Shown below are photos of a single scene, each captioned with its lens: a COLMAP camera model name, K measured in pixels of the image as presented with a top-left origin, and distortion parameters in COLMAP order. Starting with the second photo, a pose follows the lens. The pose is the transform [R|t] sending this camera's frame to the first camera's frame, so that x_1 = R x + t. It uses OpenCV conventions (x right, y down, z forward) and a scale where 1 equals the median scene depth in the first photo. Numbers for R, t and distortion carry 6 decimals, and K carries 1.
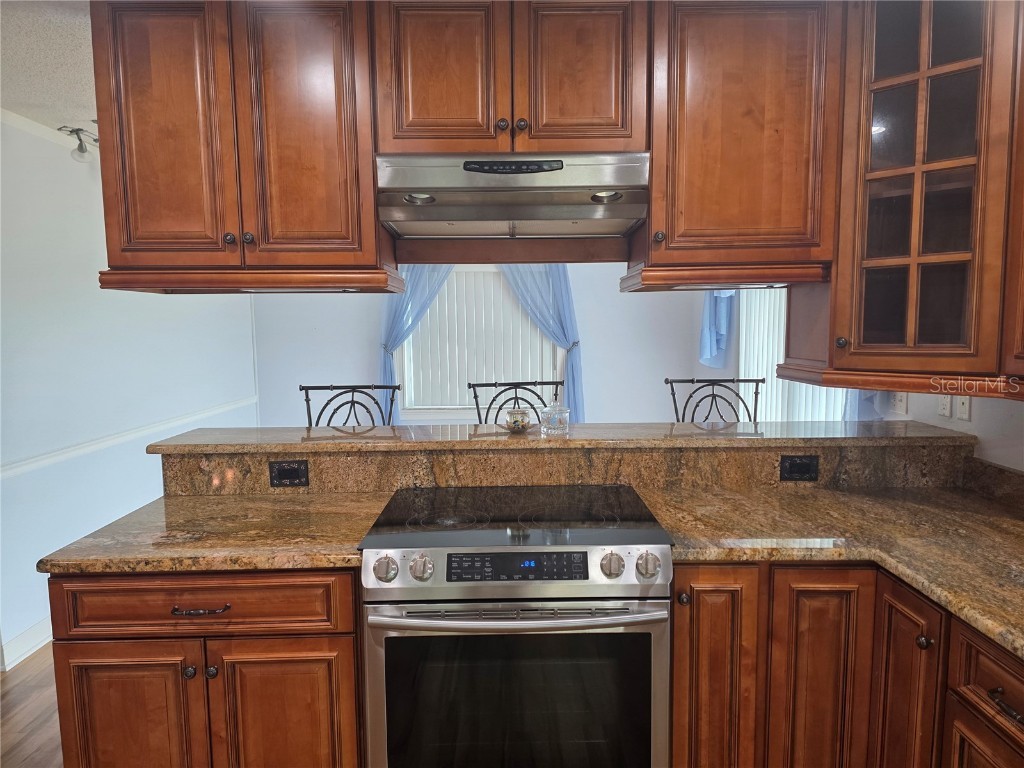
lens RADIAL K [[675.9, 0, 527.1], [0, 675.9, 388.3], [0, 0, 1]] dist [0.091336, -0.097499]
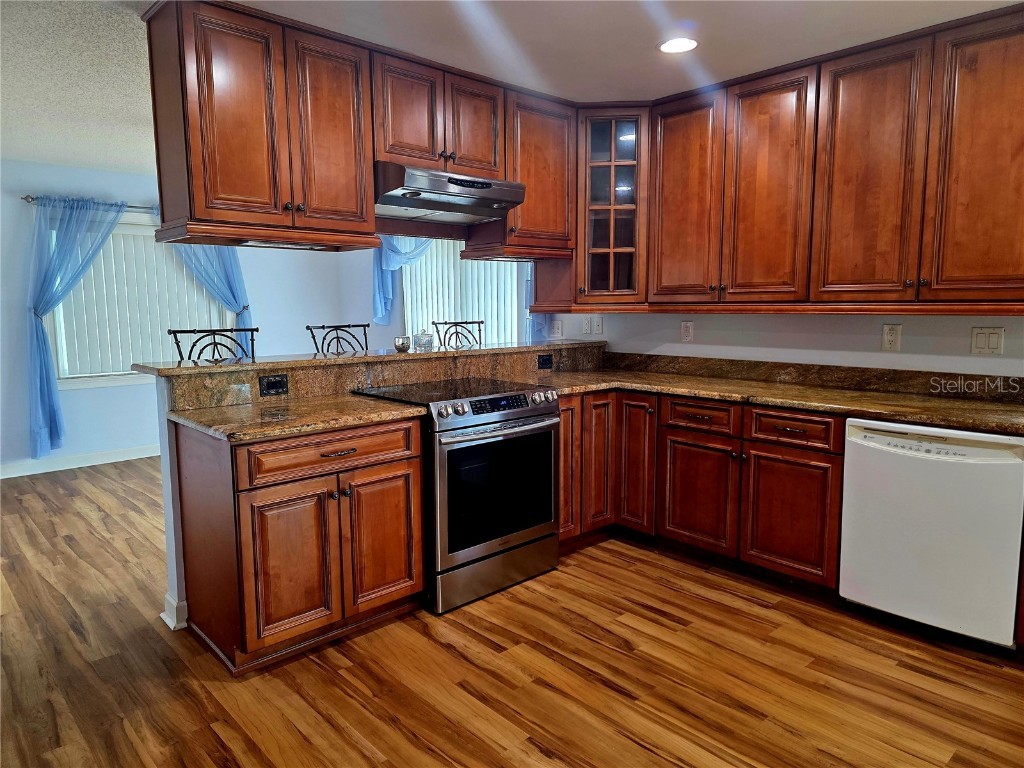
lens RADIAL K [[677.6, 0, 512.0], [0, 677.6, 384.0], [0, 0, 1]] dist [0.092737, -0.092772]
pose [[0.740964, -0.073900, 0.667466, -0.918471], [0.062832, 0.997196, 0.040657, 0.100794], [-0.668599, 0.011813, 0.743530, -0.297948]]
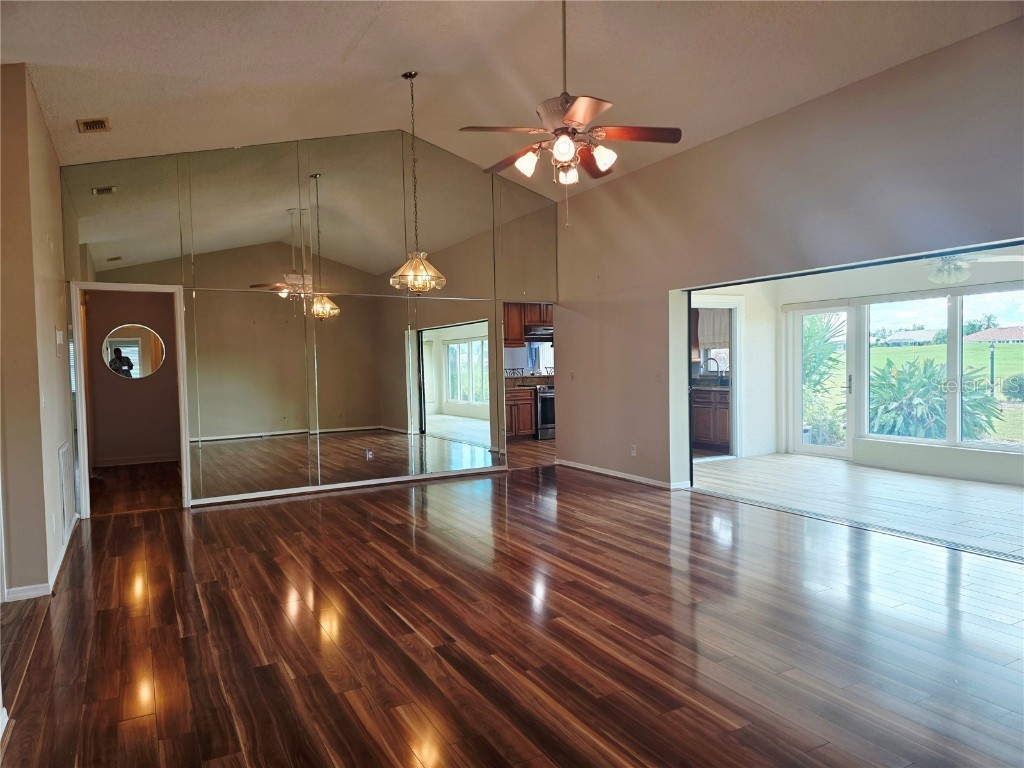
lens RADIAL K [[677.6, 0, 512.0], [0, 677.6, 384.0], [0, 0, 1]] dist [0.092737, -0.092772]
pose [[0.881364, -0.023099, 0.471873, -2.791721], [0.056404, 0.996805, -0.056556, 0.450990], [-0.469059, 0.076461, 0.879851, -3.714707]]
